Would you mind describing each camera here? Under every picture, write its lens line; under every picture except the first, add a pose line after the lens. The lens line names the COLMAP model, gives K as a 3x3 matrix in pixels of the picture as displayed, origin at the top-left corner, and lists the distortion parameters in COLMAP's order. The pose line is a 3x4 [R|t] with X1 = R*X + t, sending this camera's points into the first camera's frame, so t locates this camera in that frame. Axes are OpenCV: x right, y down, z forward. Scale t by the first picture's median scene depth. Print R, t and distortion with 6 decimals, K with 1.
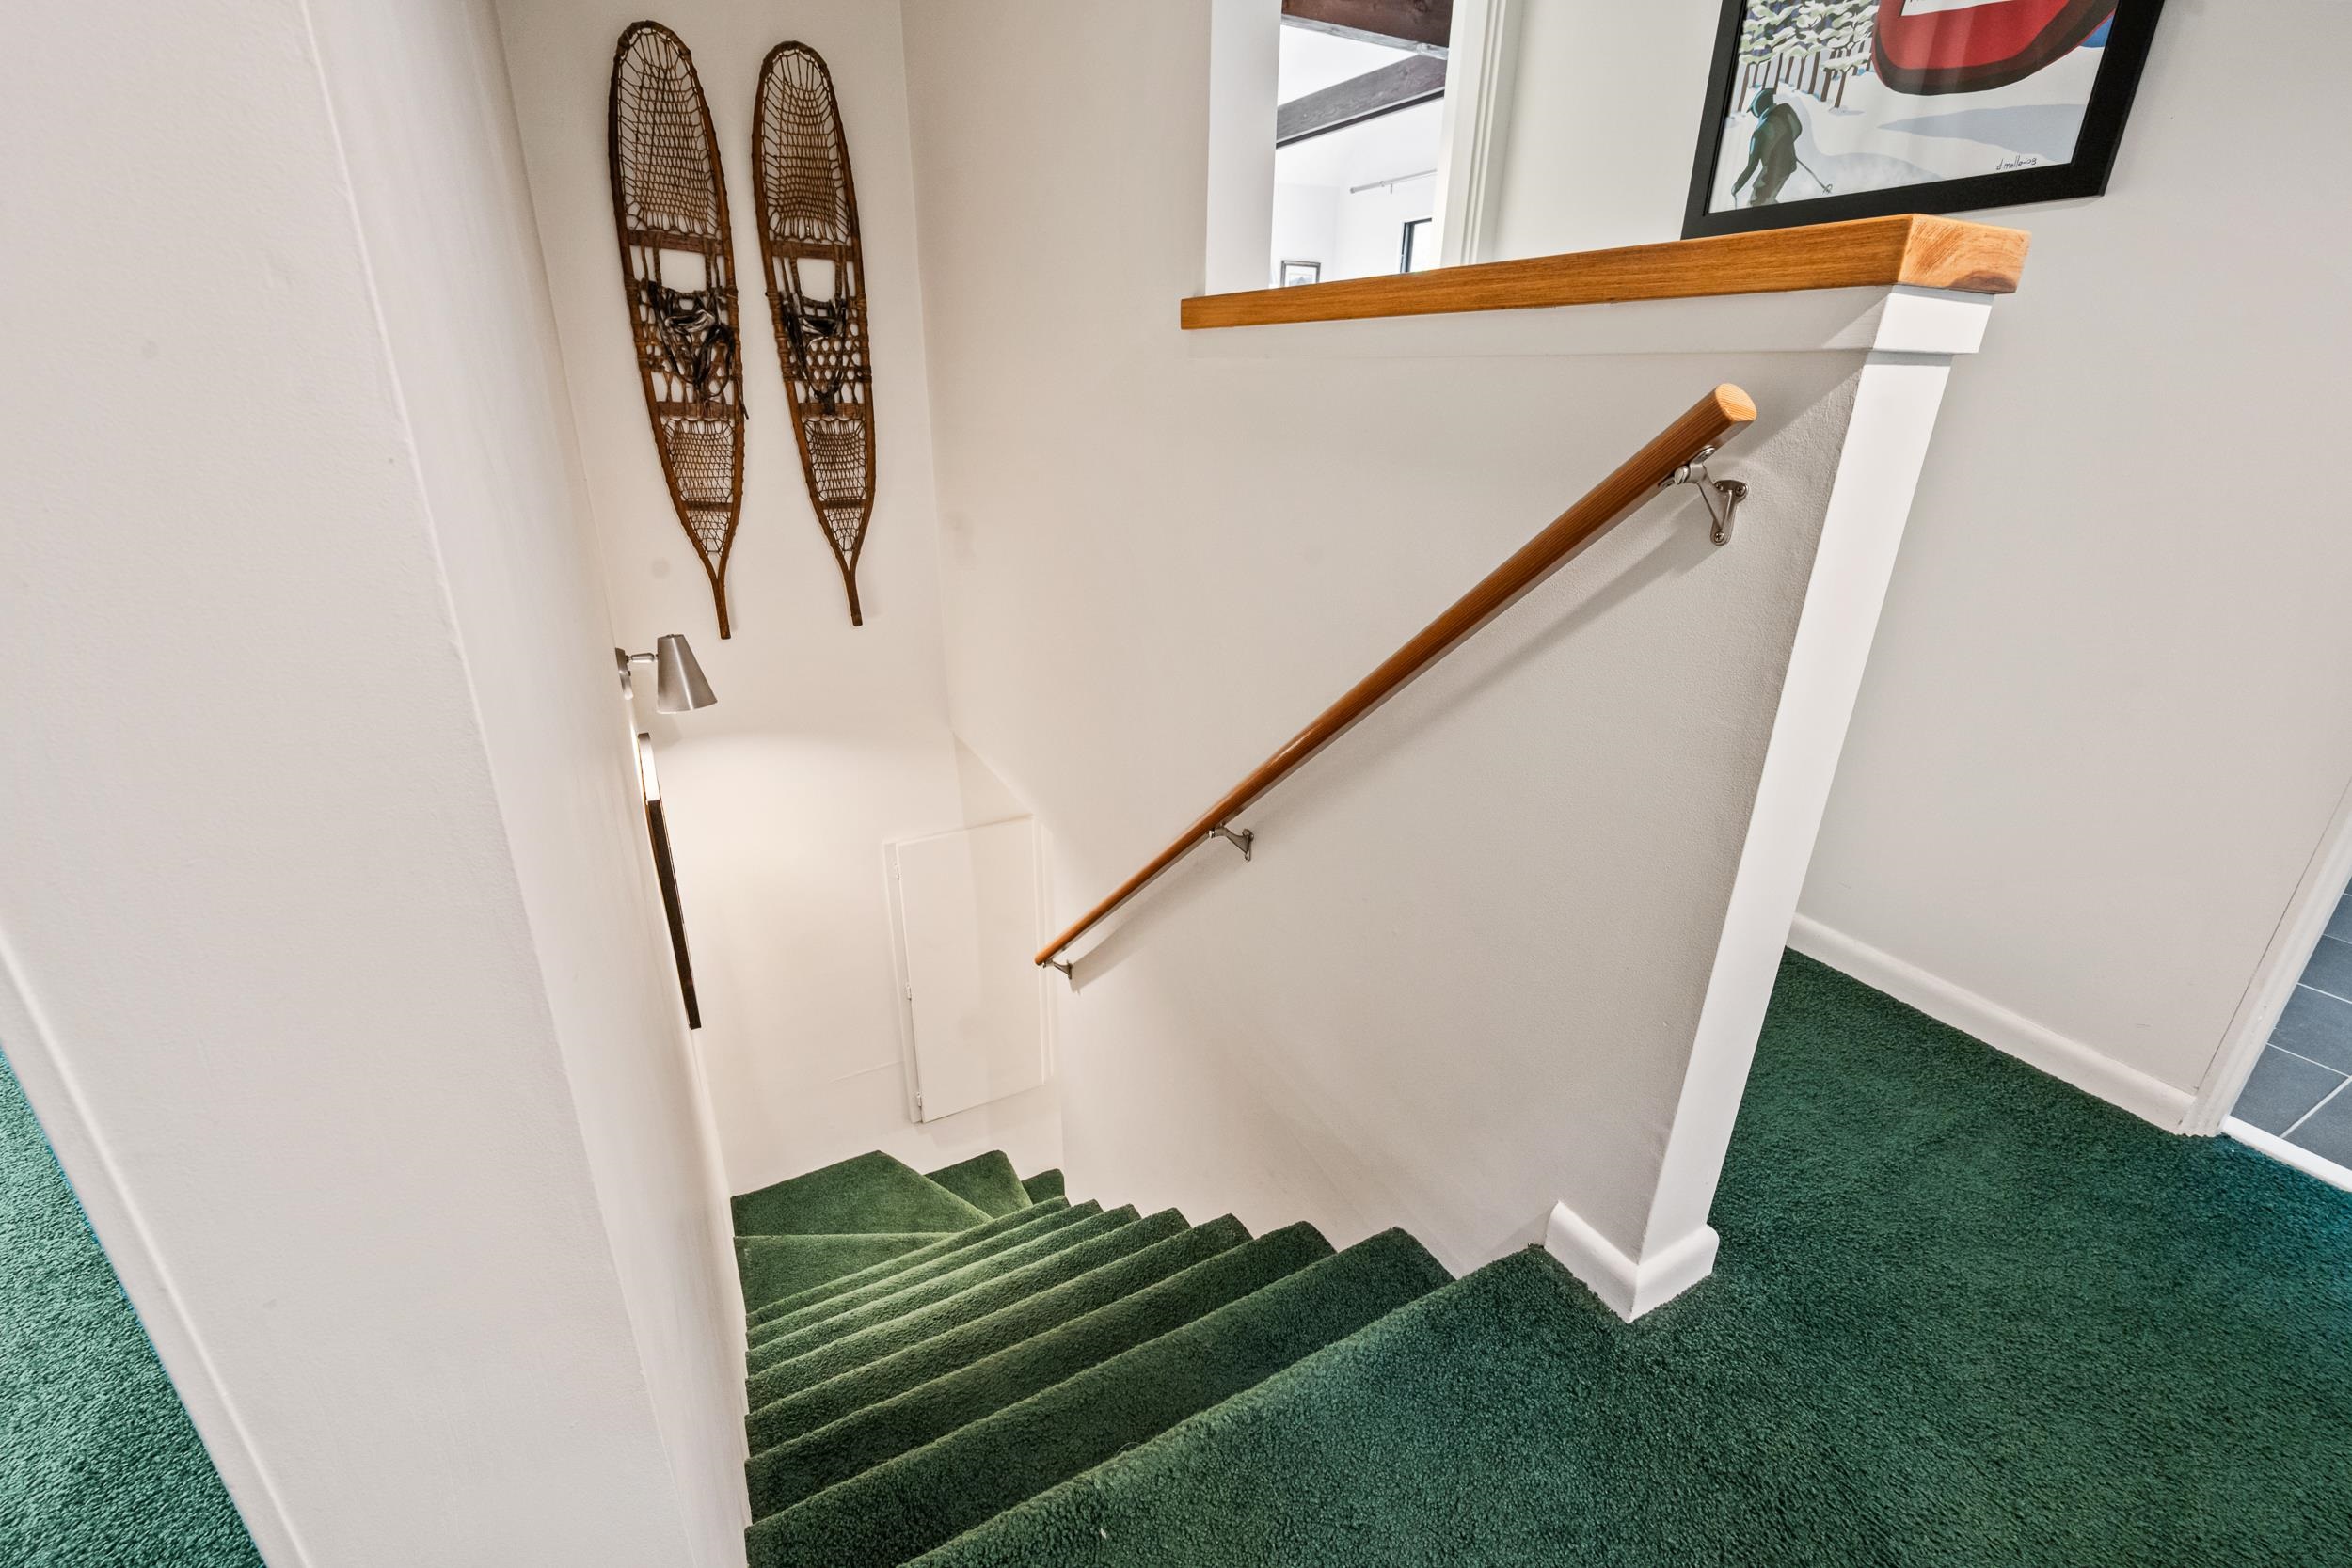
lens RADIAL K [[1007.8, 0, 1176.0], [0, 1007.8, 784.0], [0, 0, 1]] dist [-0.001128, 0.000161]
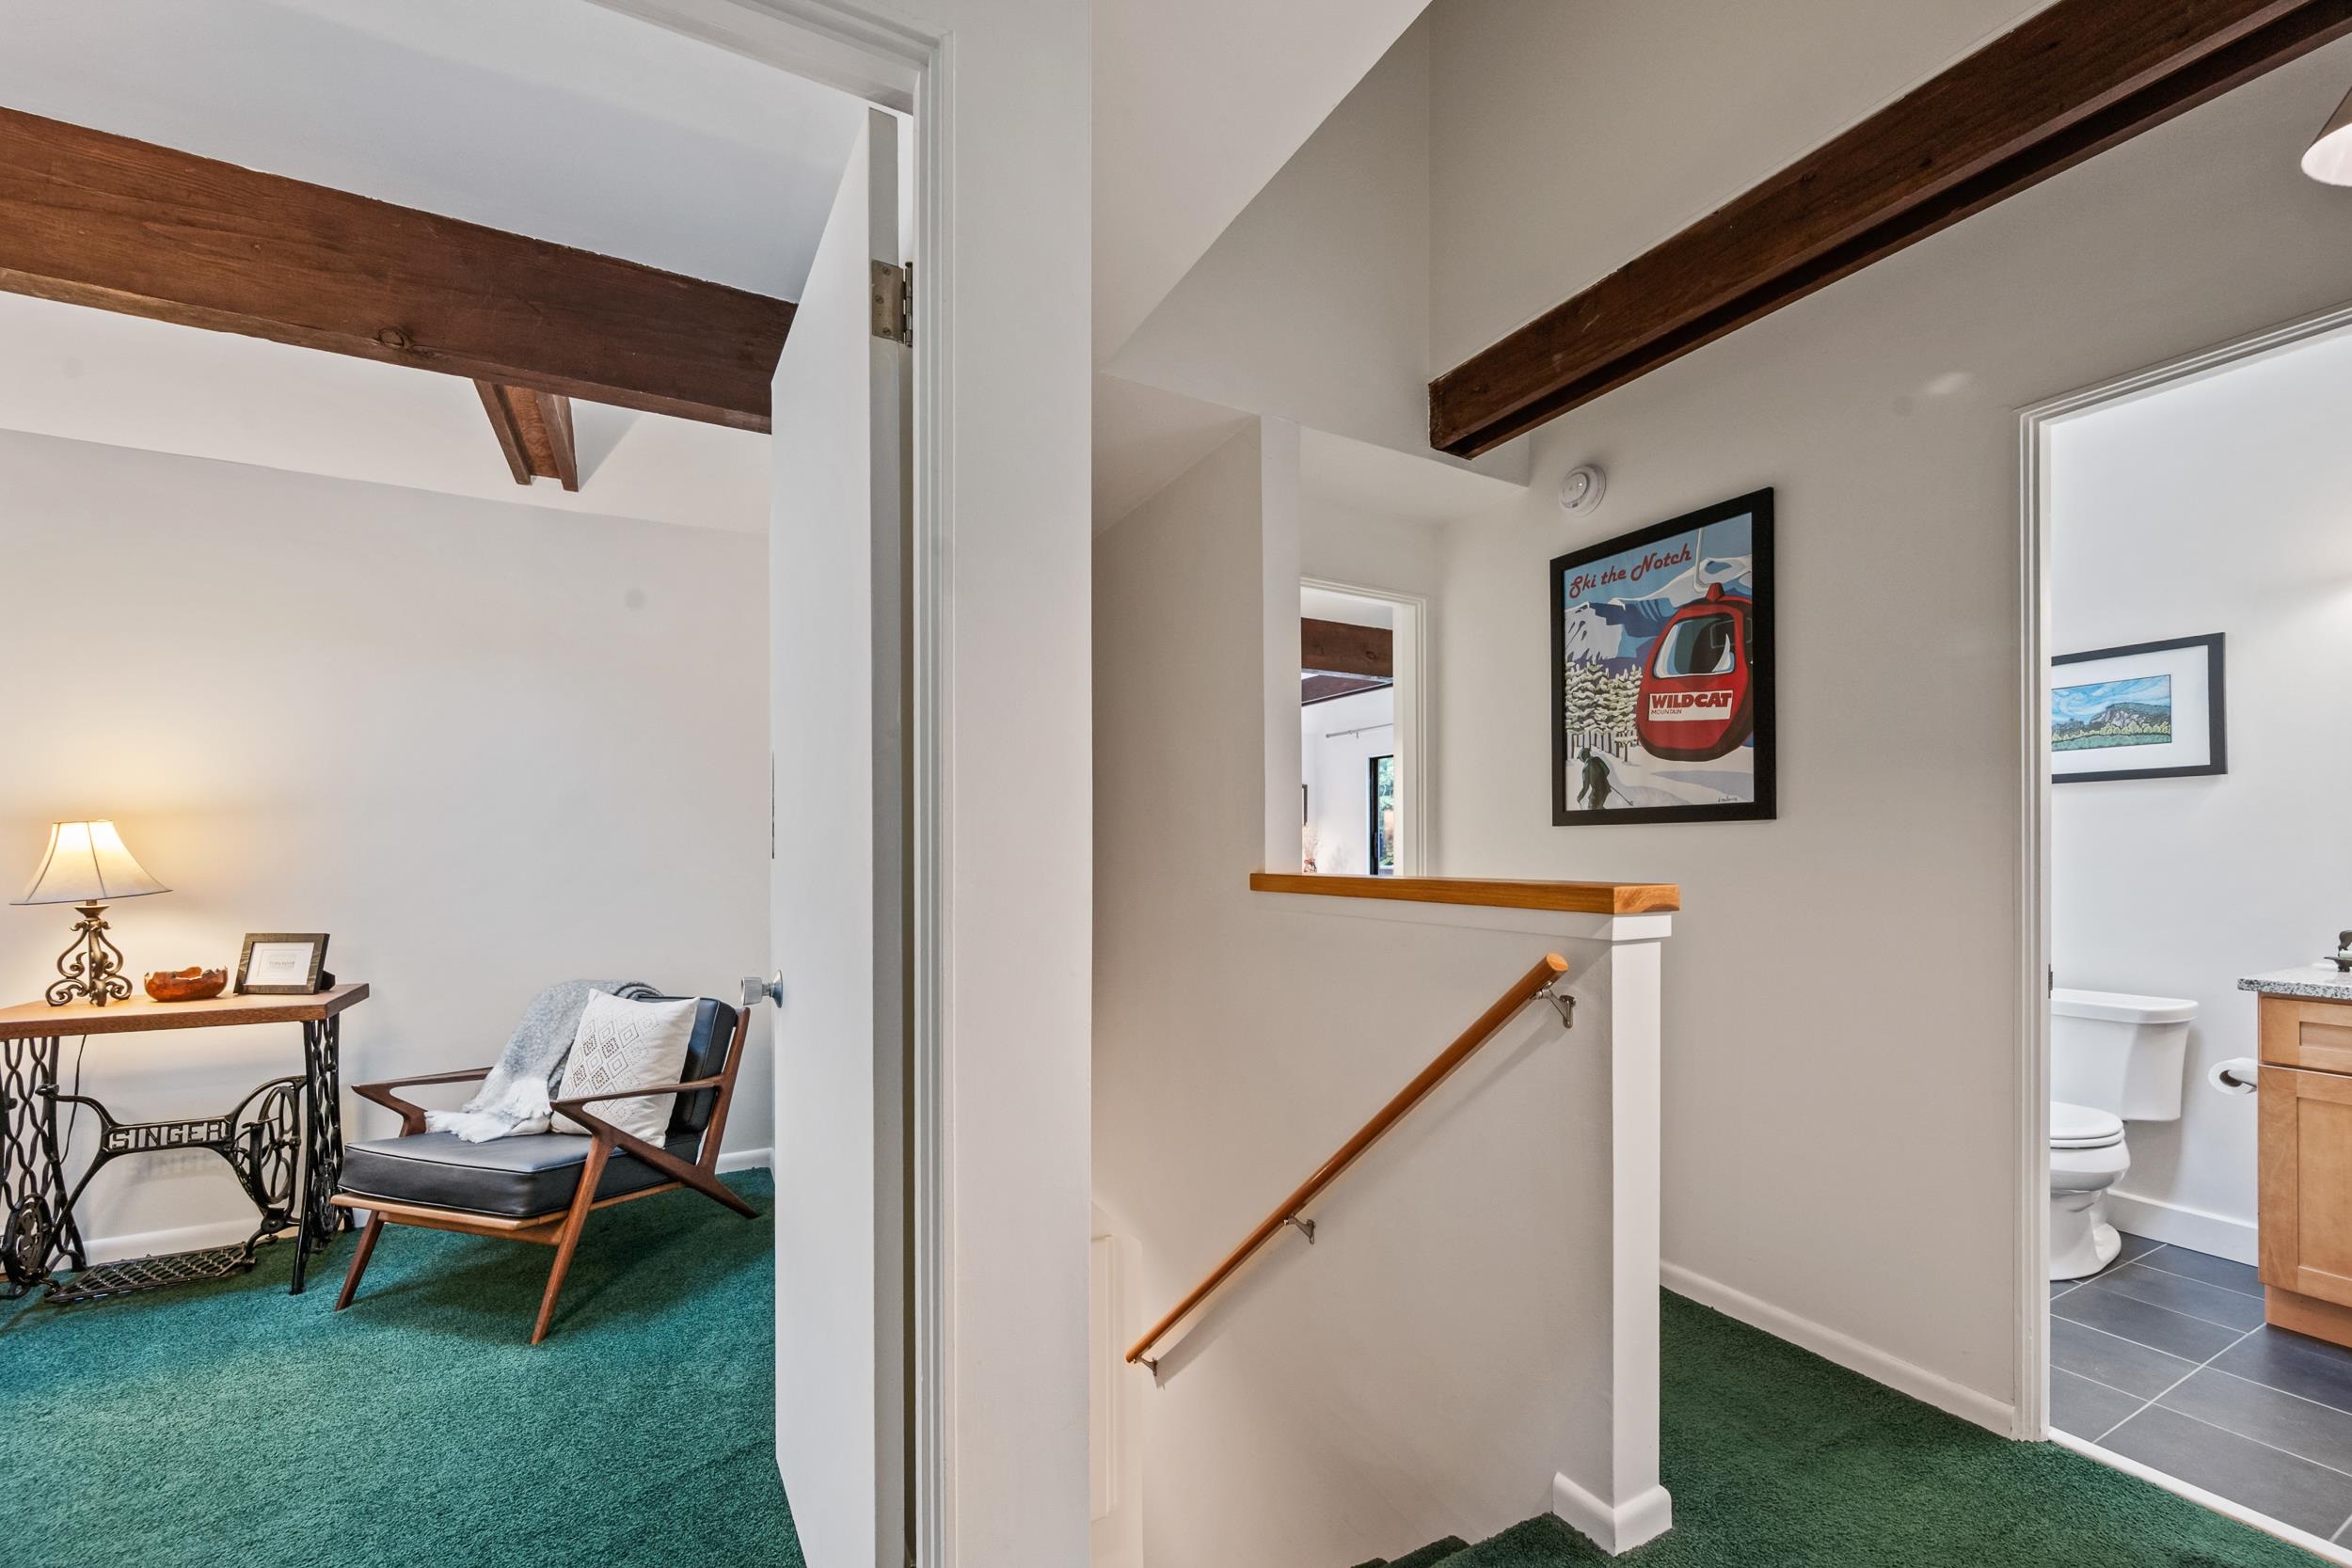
lens RADIAL K [[946.7, 0, 1164.9], [0, 946.7, 843.6], [0, 0, 1]] dist [-0.001417, -0.000049]
pose [[0.999733, -0.018158, -0.014304, -0.115132], [0.011332, 0.924345, -0.381389, 0.068286], [0.020147, 0.381125, 0.924304, -0.473672]]
